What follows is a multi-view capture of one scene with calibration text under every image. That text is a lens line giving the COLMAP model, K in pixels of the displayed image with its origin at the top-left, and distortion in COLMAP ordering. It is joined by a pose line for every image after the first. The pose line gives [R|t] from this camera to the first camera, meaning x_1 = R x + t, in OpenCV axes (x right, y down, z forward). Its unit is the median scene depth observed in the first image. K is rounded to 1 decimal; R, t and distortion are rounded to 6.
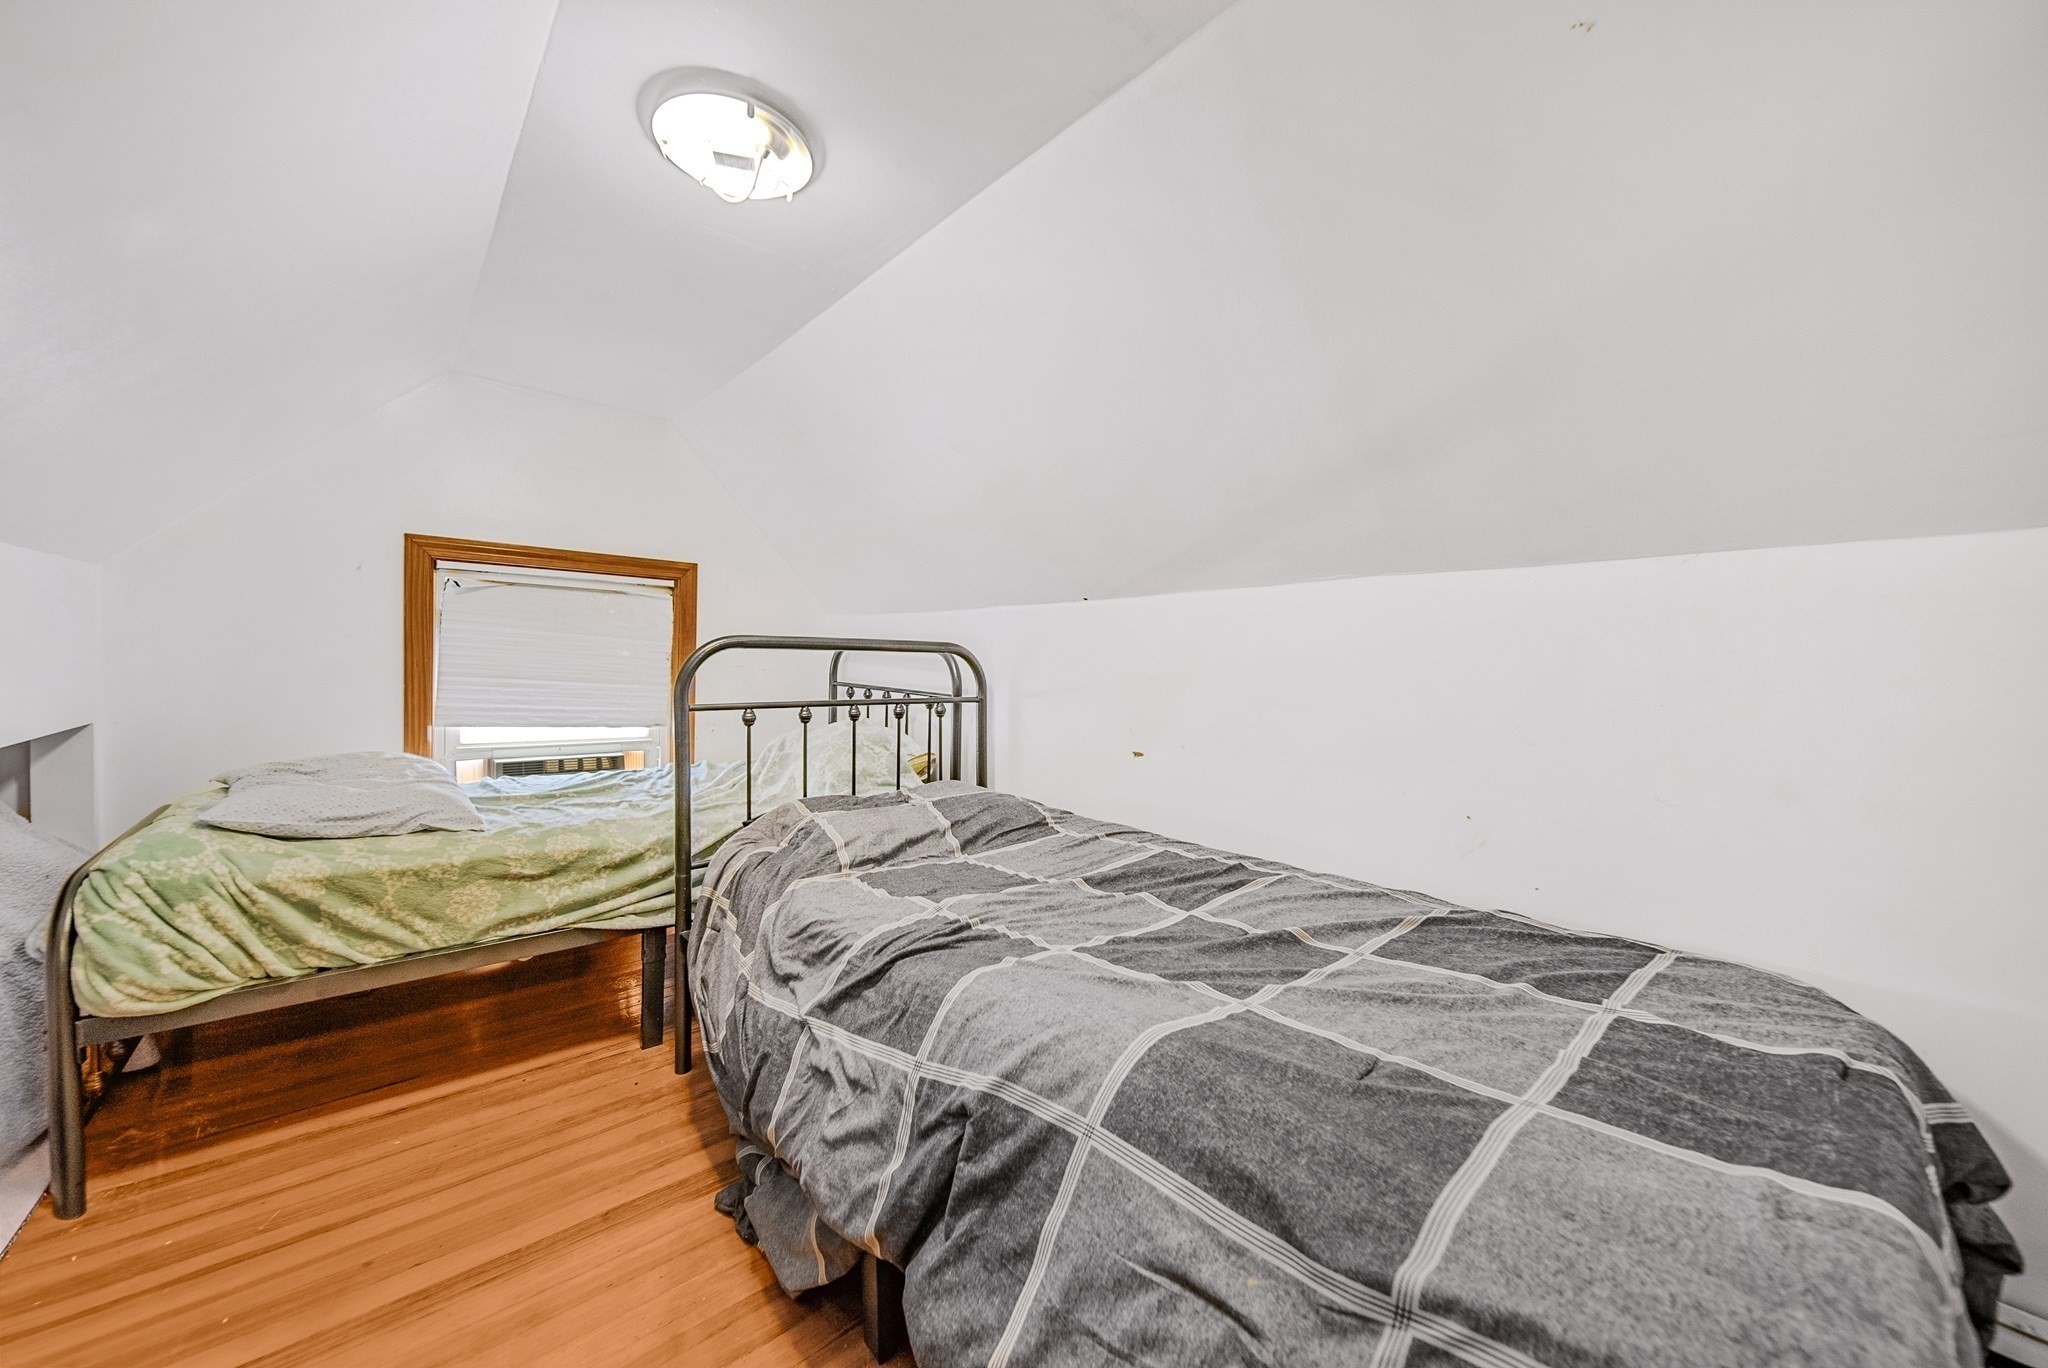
lens RADIAL K [[715.3, 0, 1024.6], [0, 715.3, 678.5], [0, 0, 1]] dist [-0.000135, -0.000867]
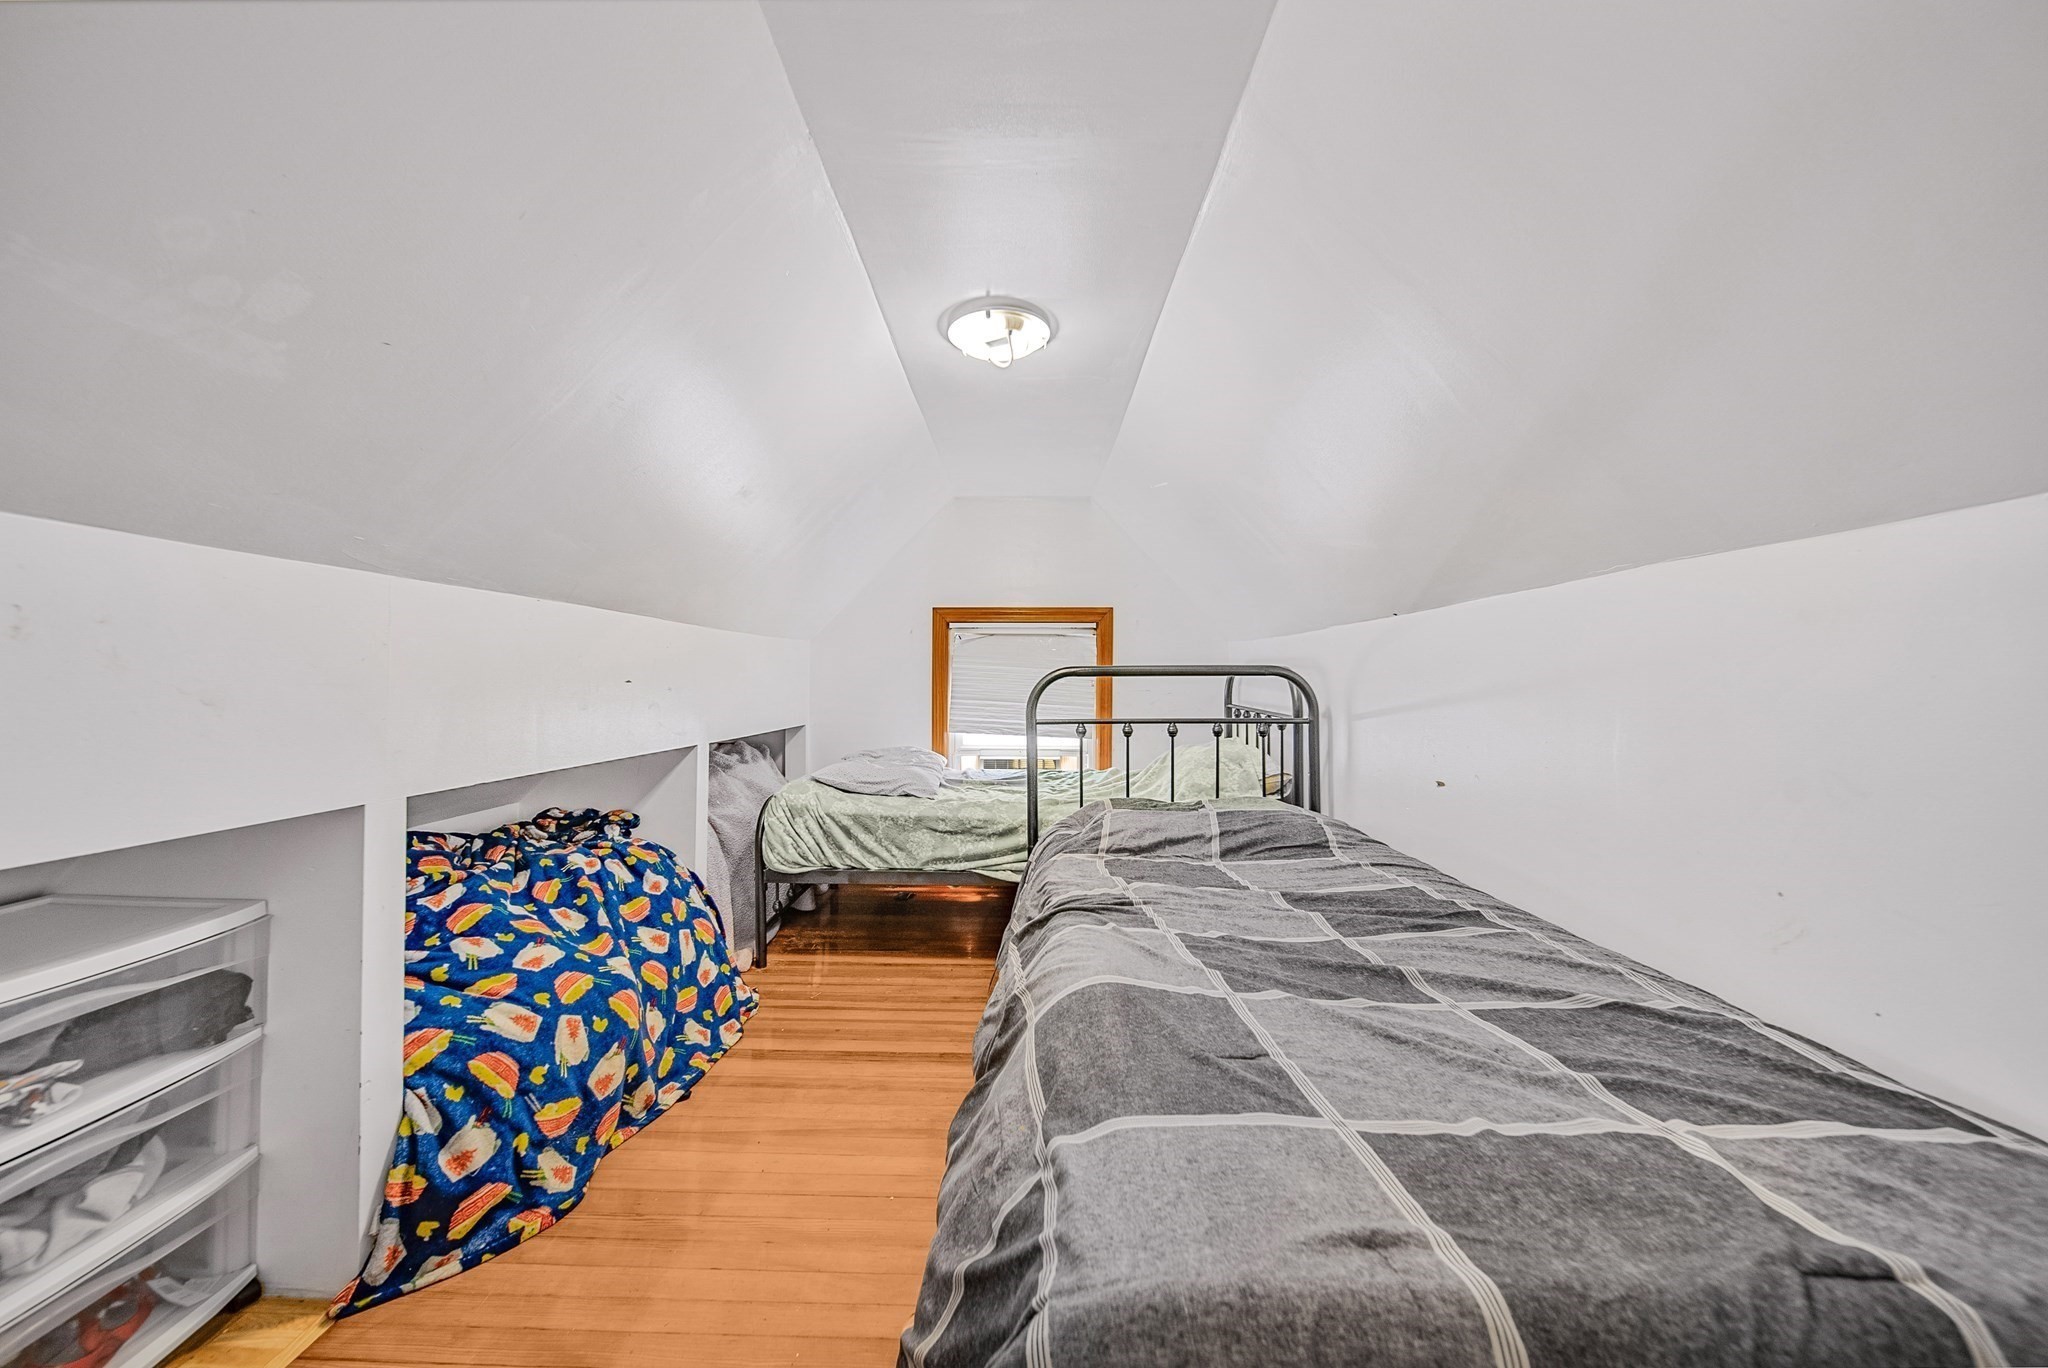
lens RADIAL K [[715.3, 0, 1024.6], [0, 715.3, 678.5], [0, 0, 1]] dist [-0.000135, -0.000867]
pose [[0.740970, -0.023071, -0.671141, 0.469635], [0.000406, 0.999425, -0.033908, 0.005749], [0.671538, 0.024852, 0.740553, -0.017868]]
